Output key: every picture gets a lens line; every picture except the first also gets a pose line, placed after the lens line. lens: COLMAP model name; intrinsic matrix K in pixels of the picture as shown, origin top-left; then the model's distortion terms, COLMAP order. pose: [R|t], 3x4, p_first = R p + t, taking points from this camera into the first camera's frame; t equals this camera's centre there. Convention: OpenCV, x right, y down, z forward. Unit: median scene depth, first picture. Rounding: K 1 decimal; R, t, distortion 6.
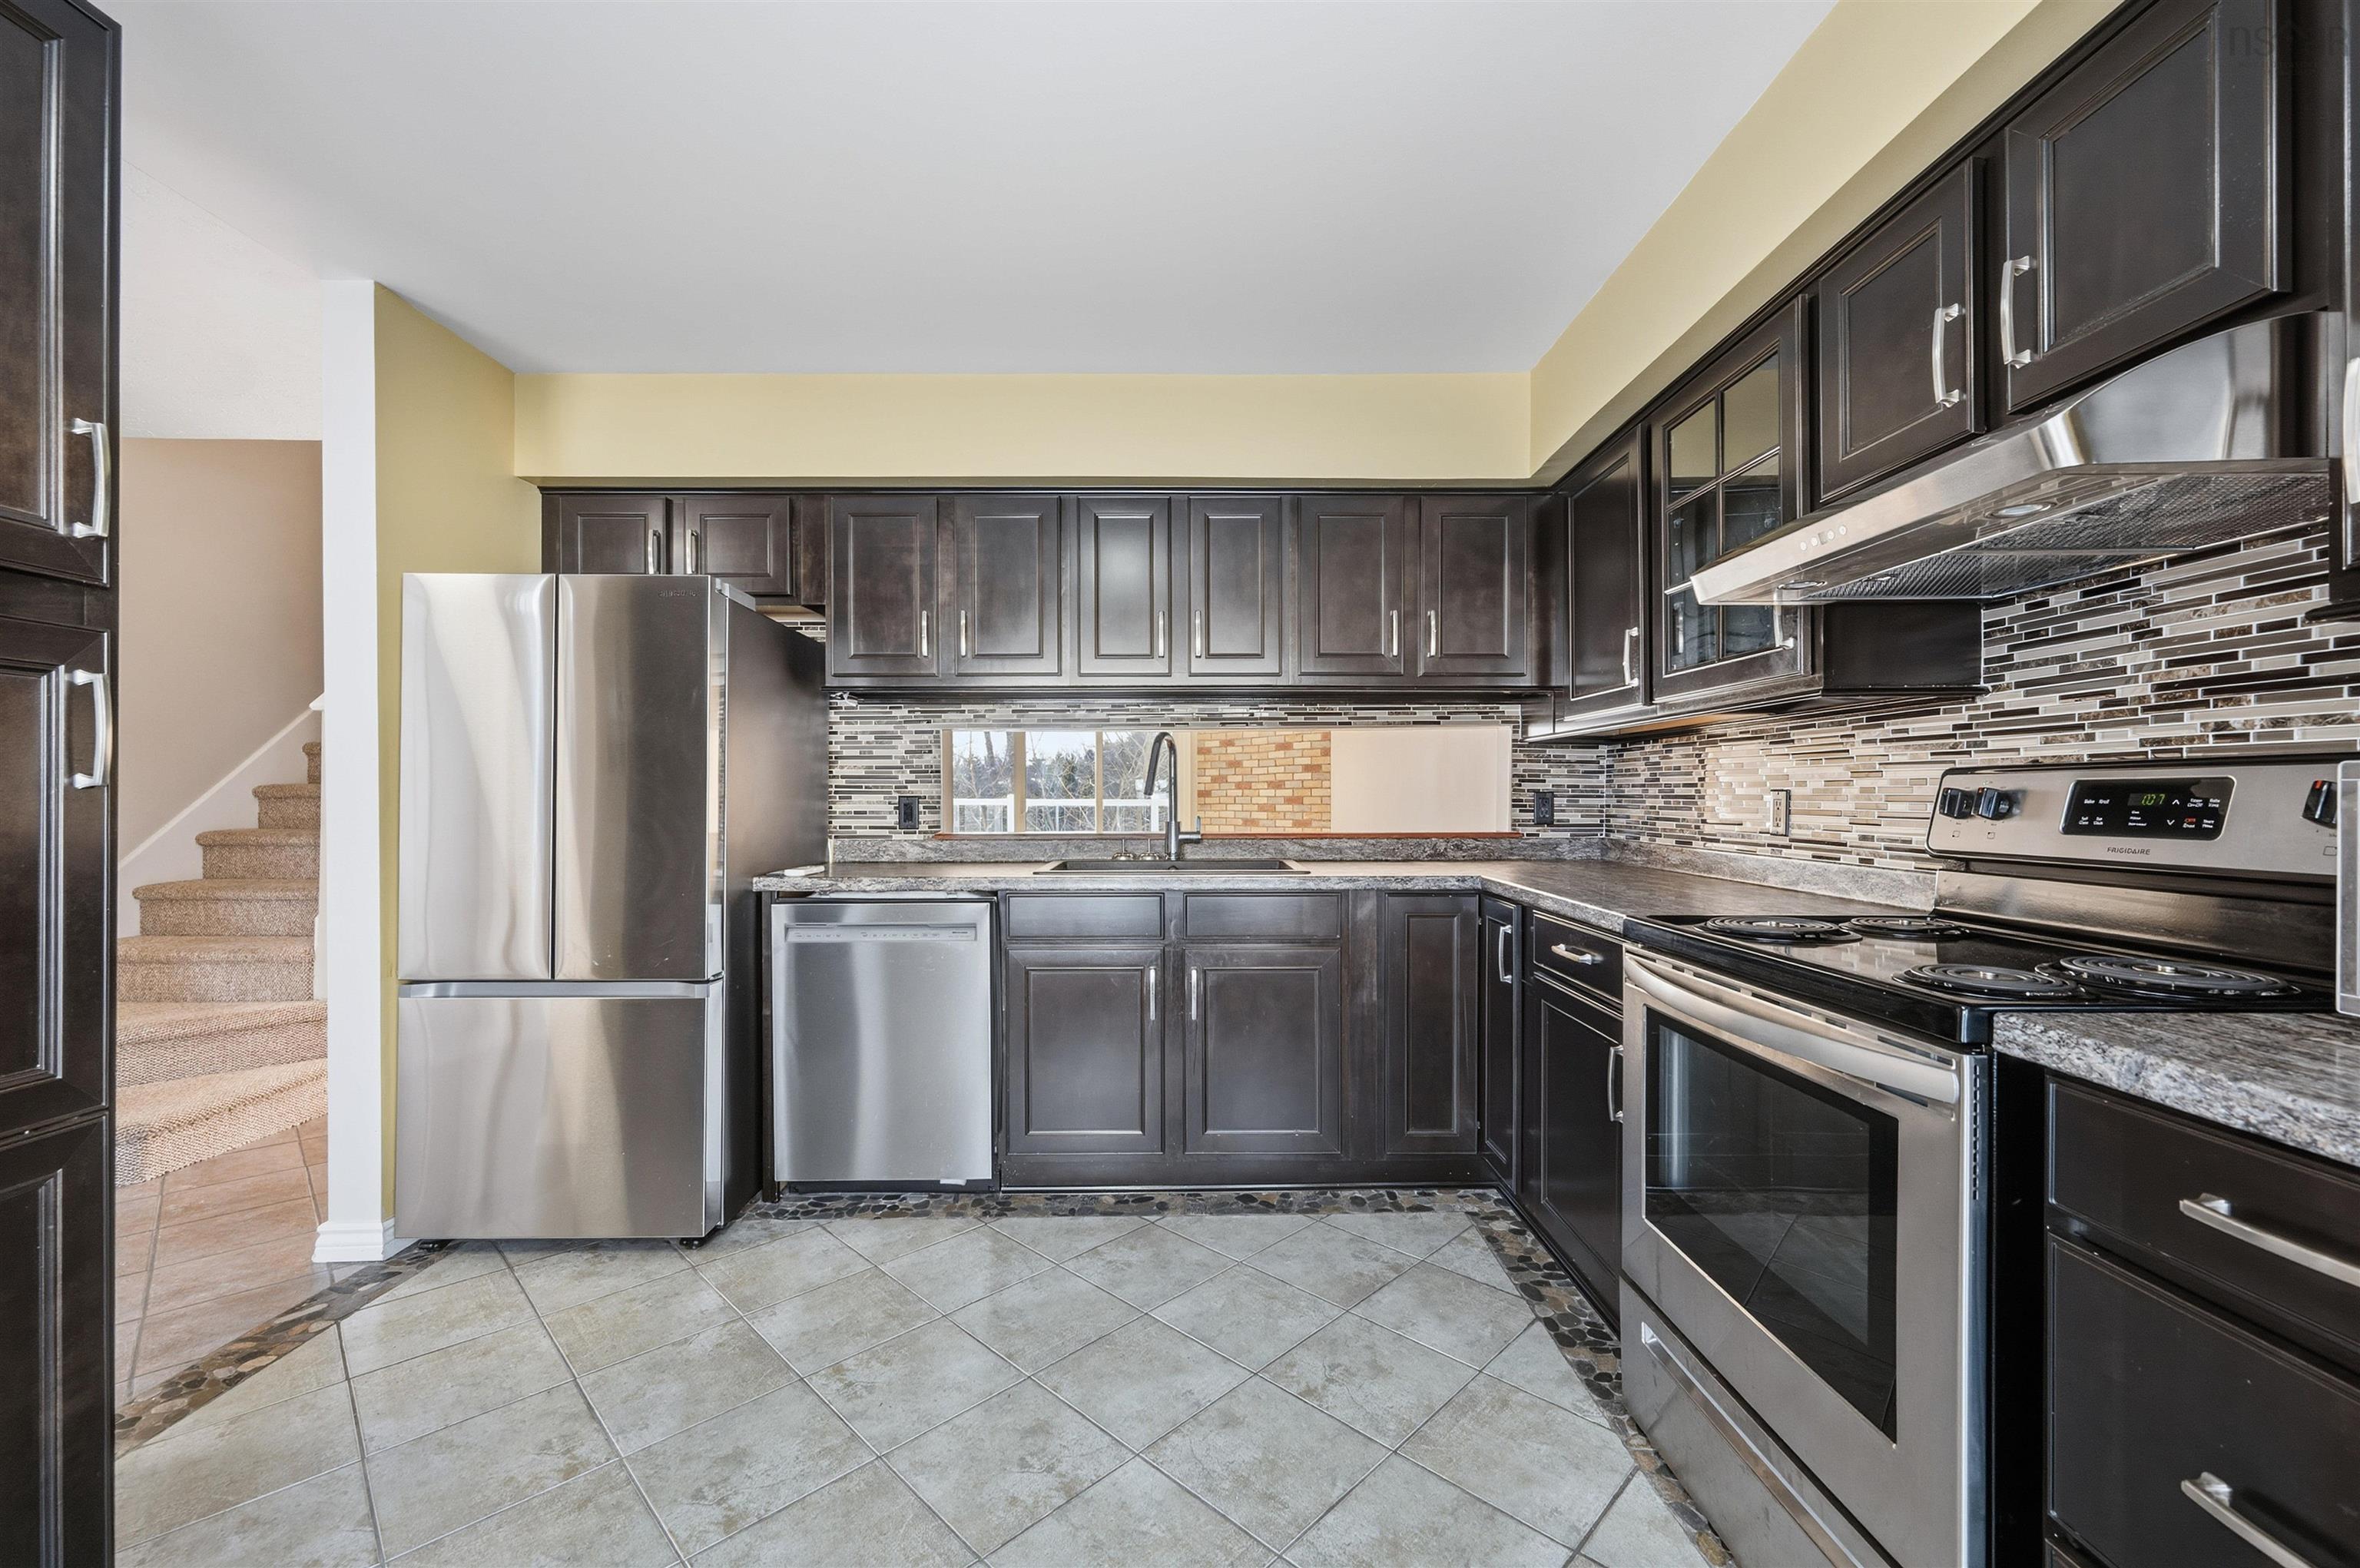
lens RADIAL K [[934.1, 0, 1168.5], [0, 934.1, 794.1], [0, 0, 1]] dist [0.000078, 0.000049]
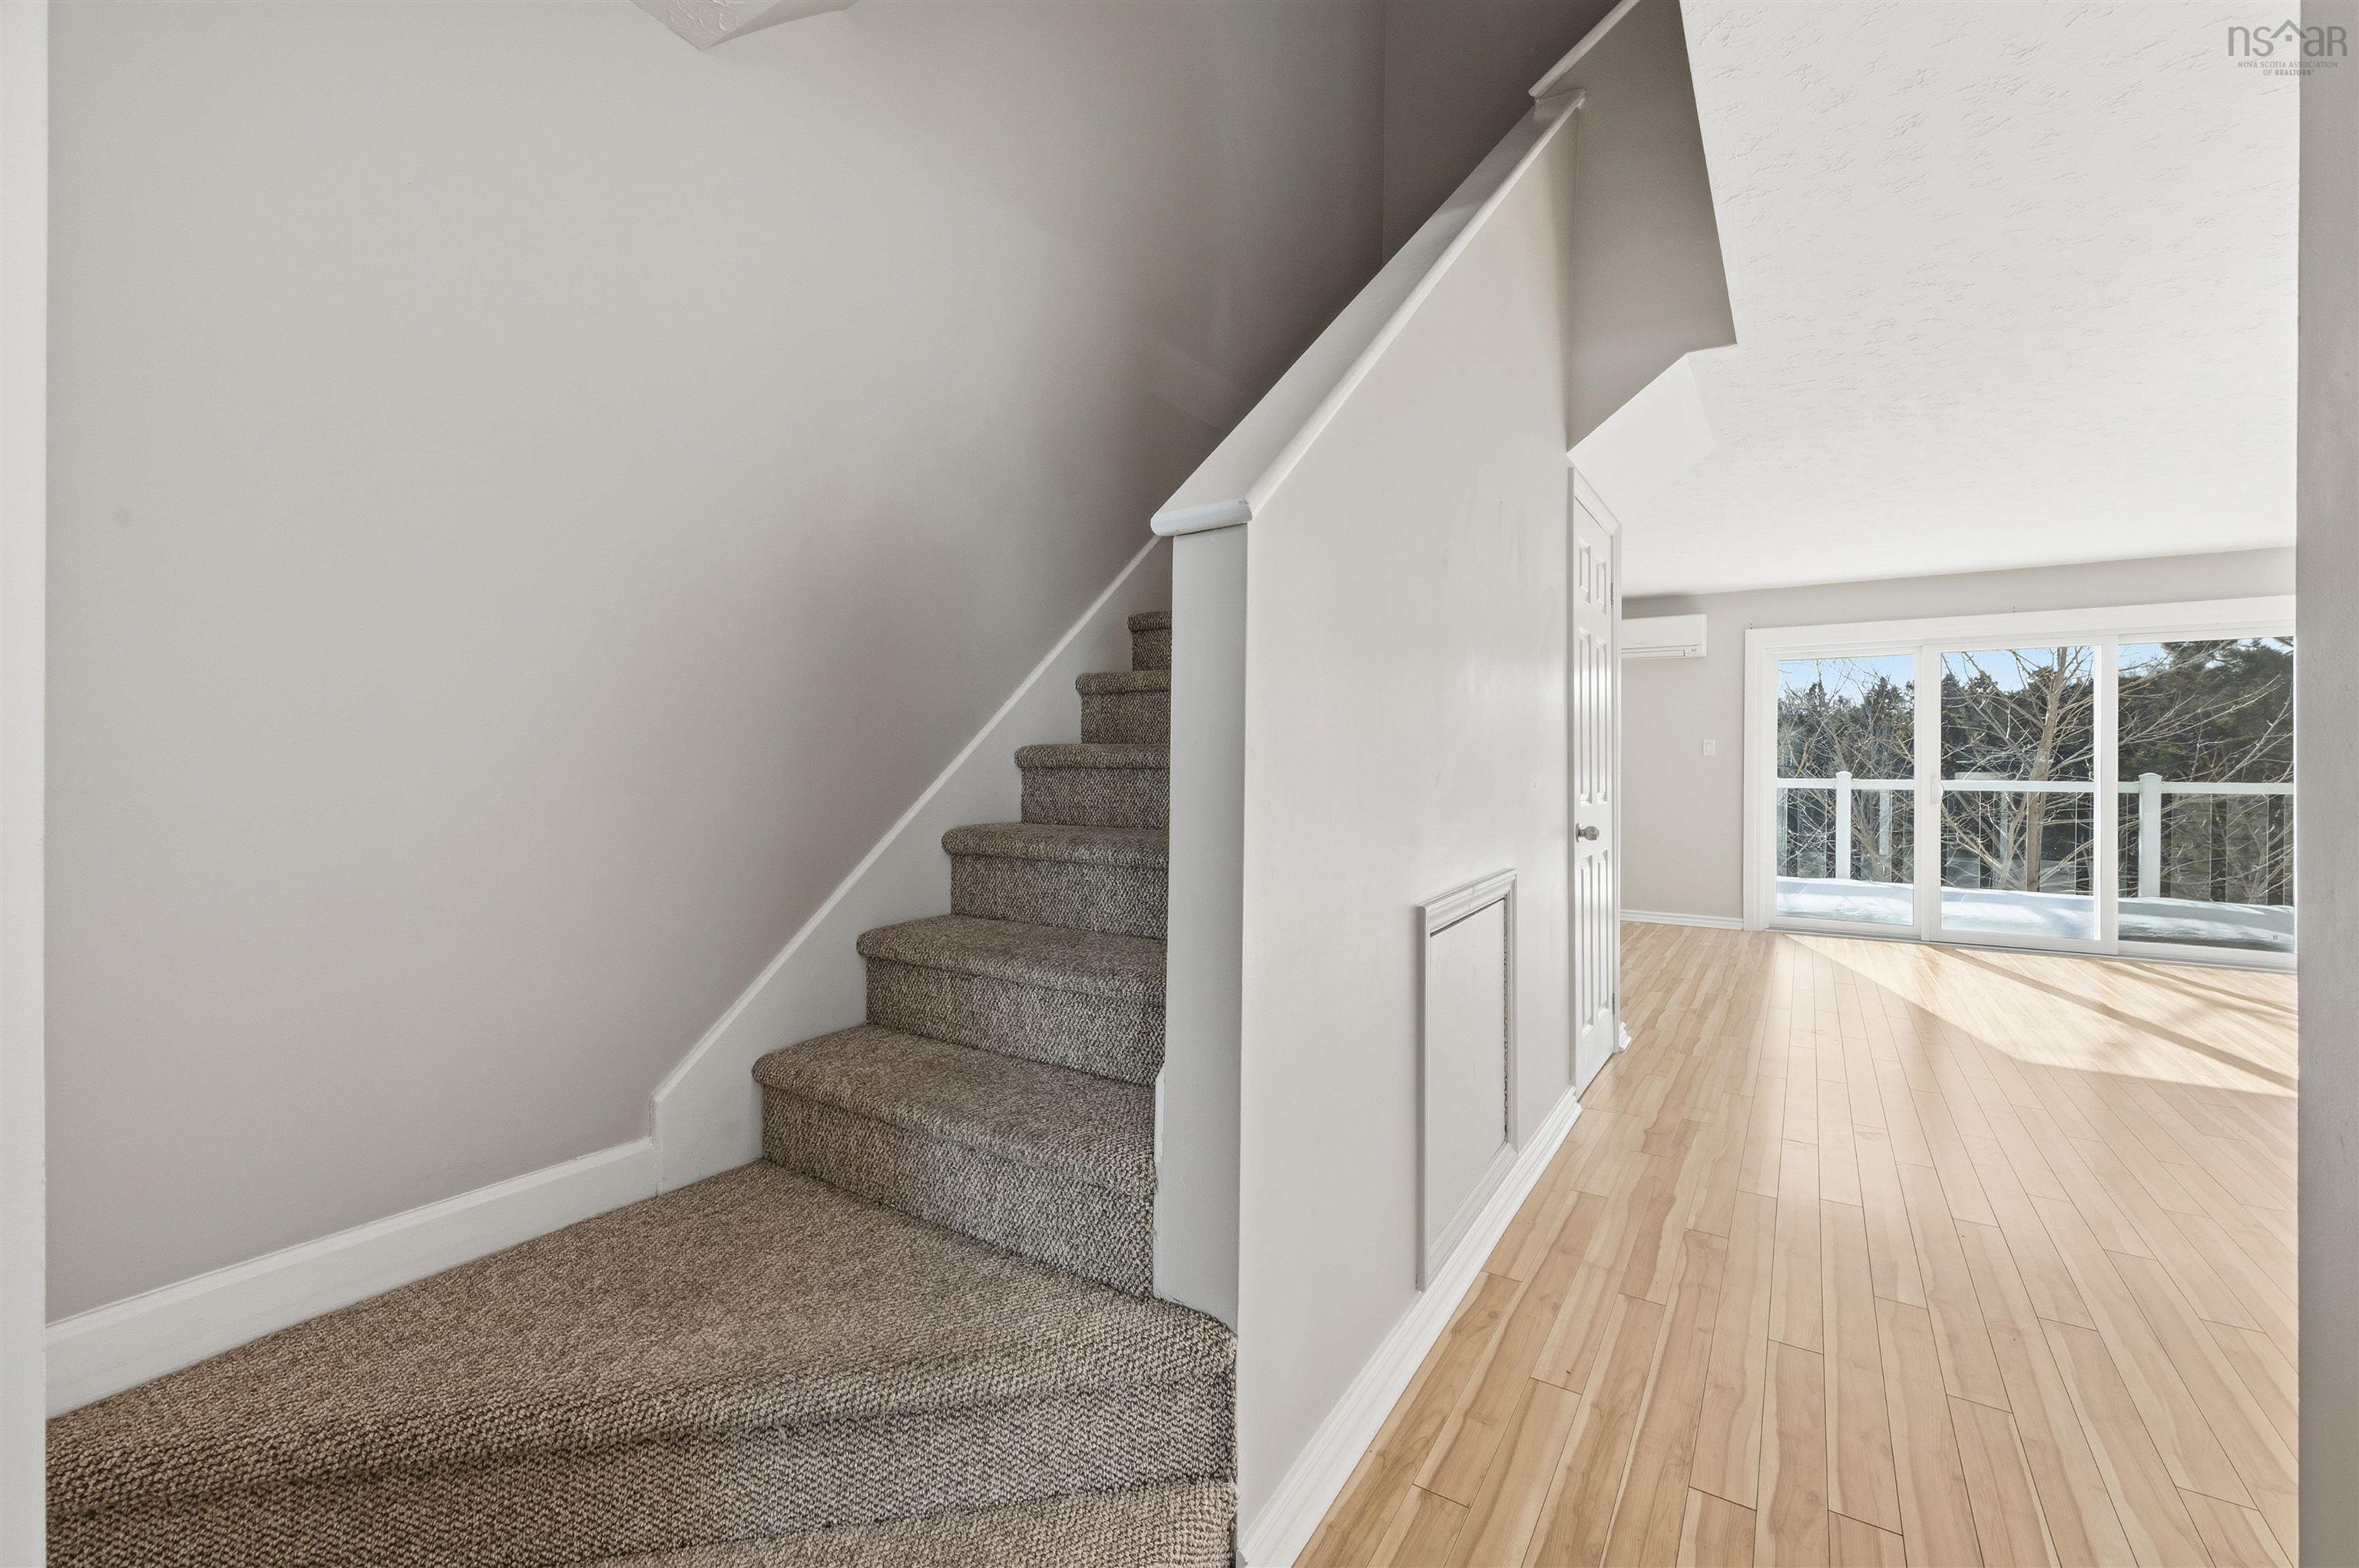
lens RADIAL K [[969.0, 0, 1184.8], [0, 969.0, 773.5], [0, 0, 1]] dist [0.007678, -0.000044]
pose [[0.841317, 0.005895, -0.540510, -0.255832], [-0.004462, 0.999982, 0.003960, 0.001860], [0.540523, -0.000919, 0.841328, 0.249284]]
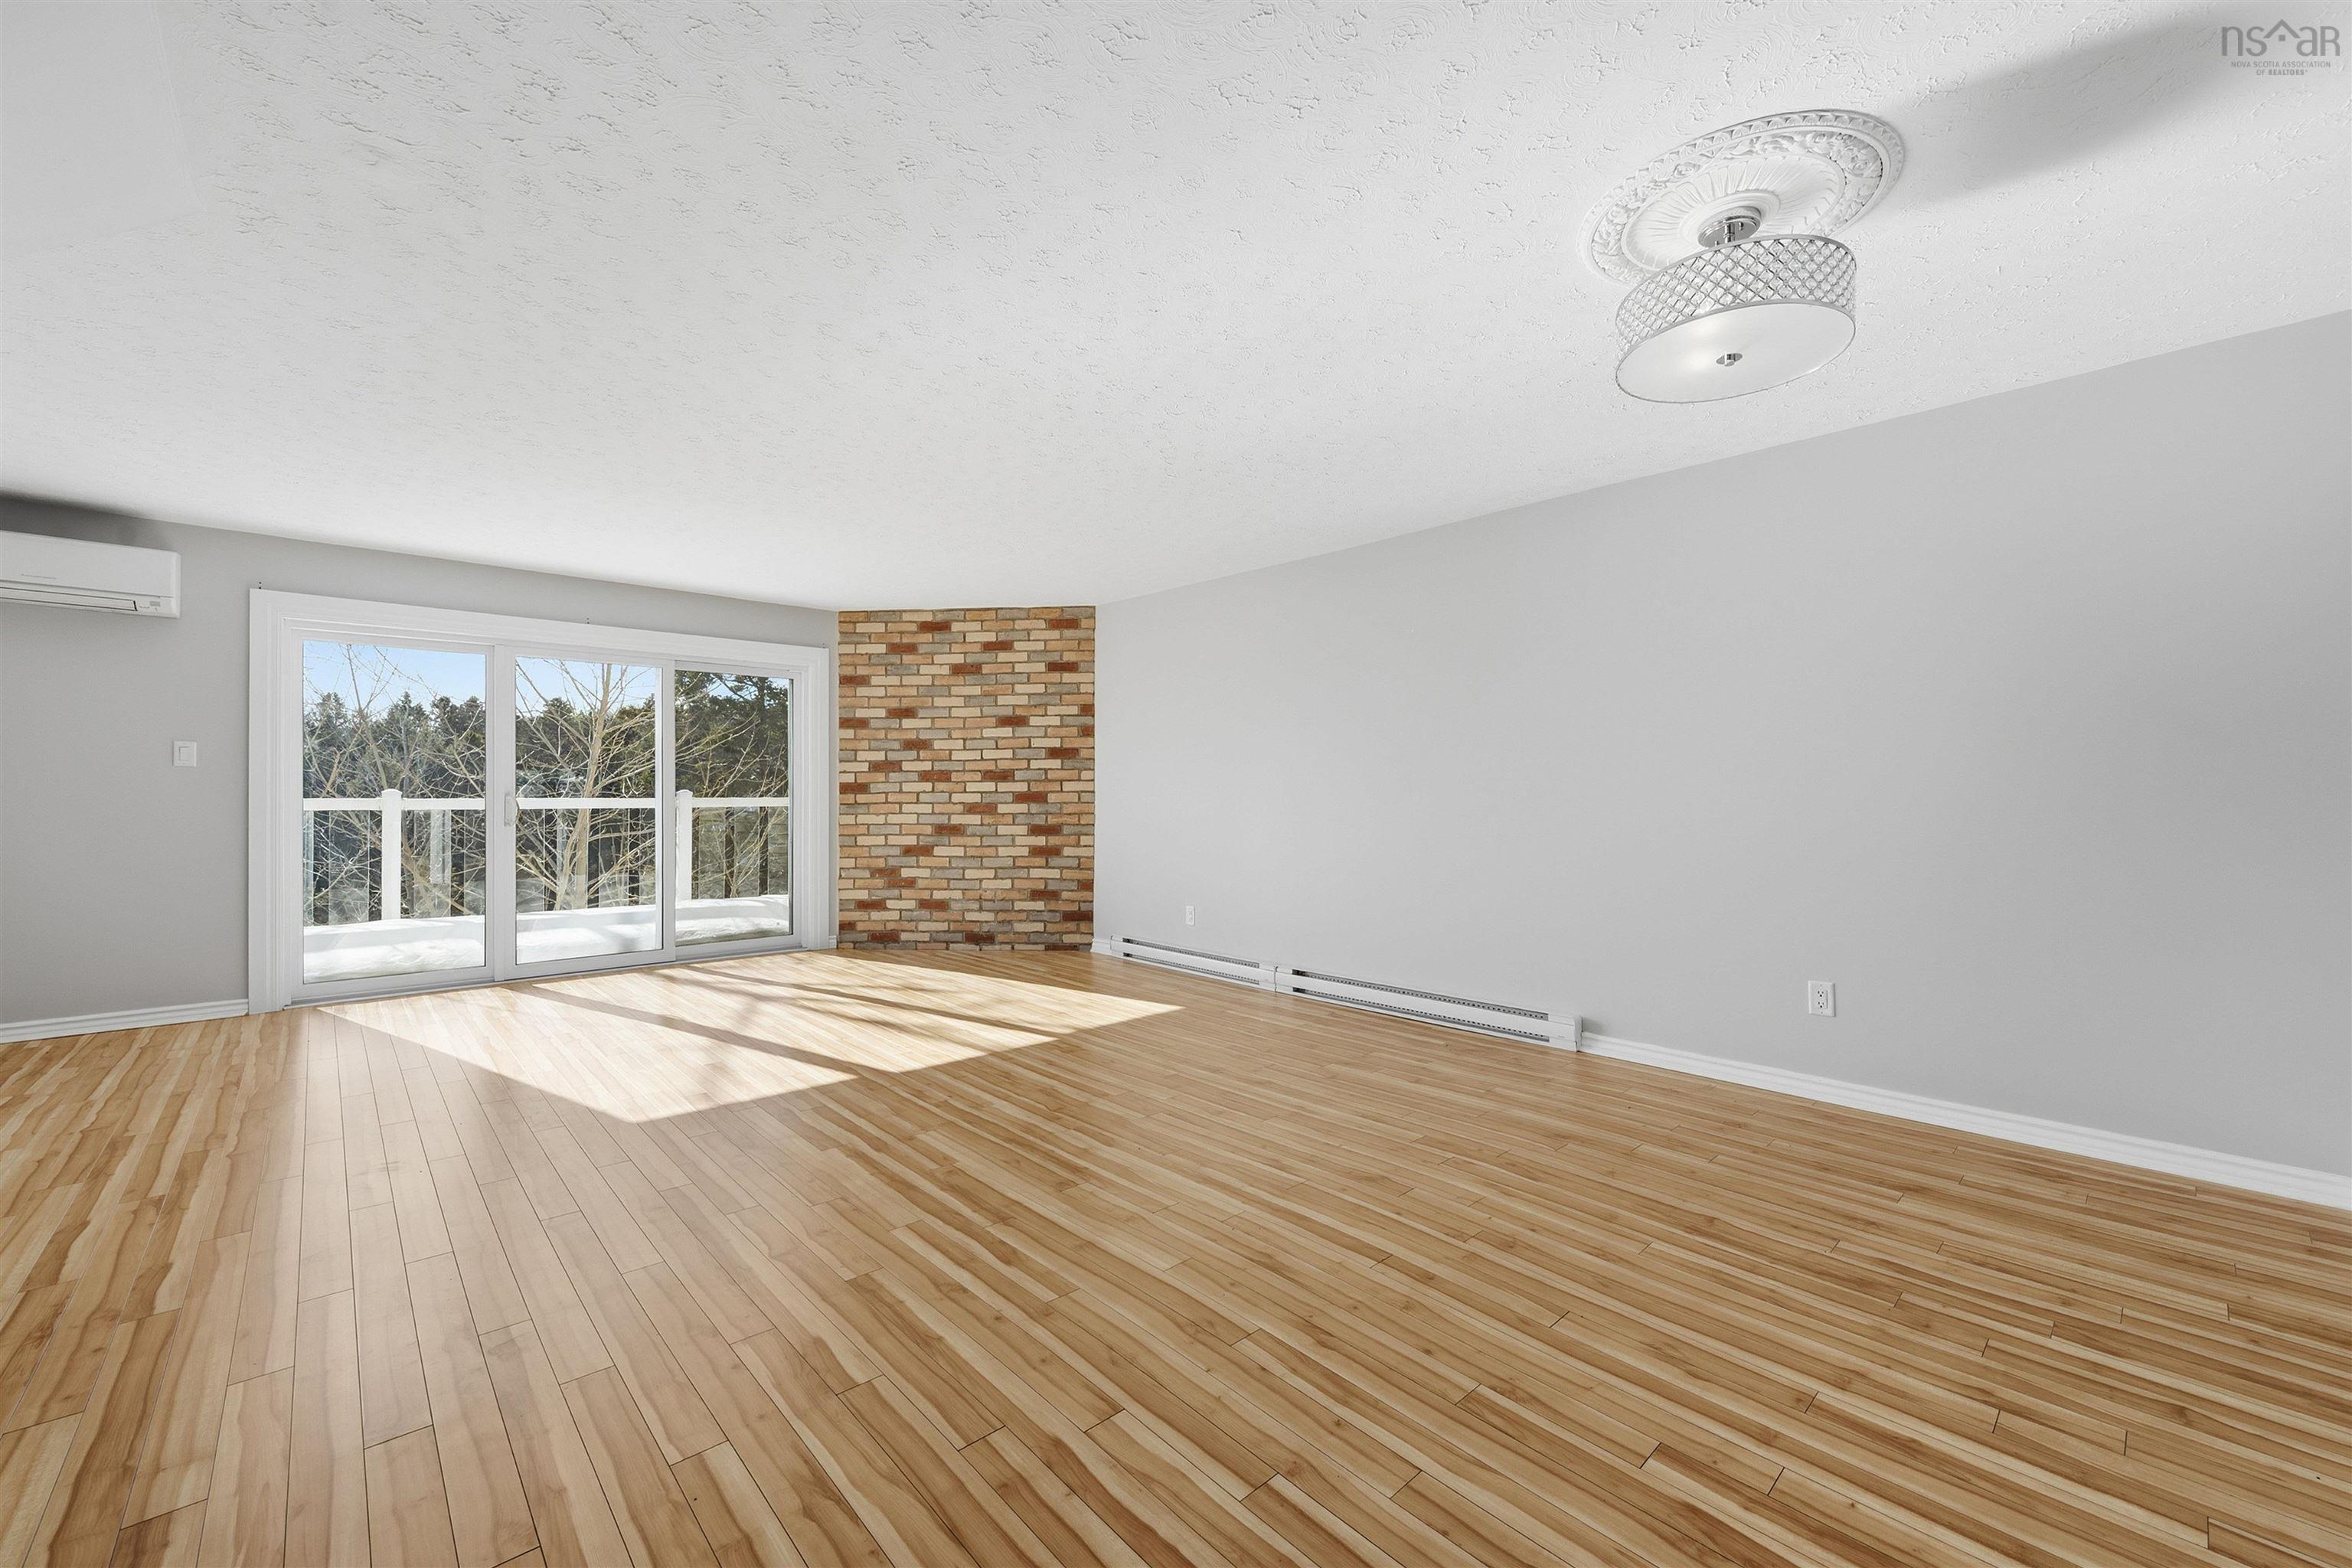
lens RADIAL K [[940.1, 0, 1177.2], [0, 940.1, 787.8], [0, 0, 1]] dist [-0.001537, 0.000249]
pose [[0.739147, 0.003596, 0.673535, -0.269019], [-0.000954, 0.999990, -0.004293, 0.002228], [-0.673544, 0.002530, 0.739143, 0.400719]]
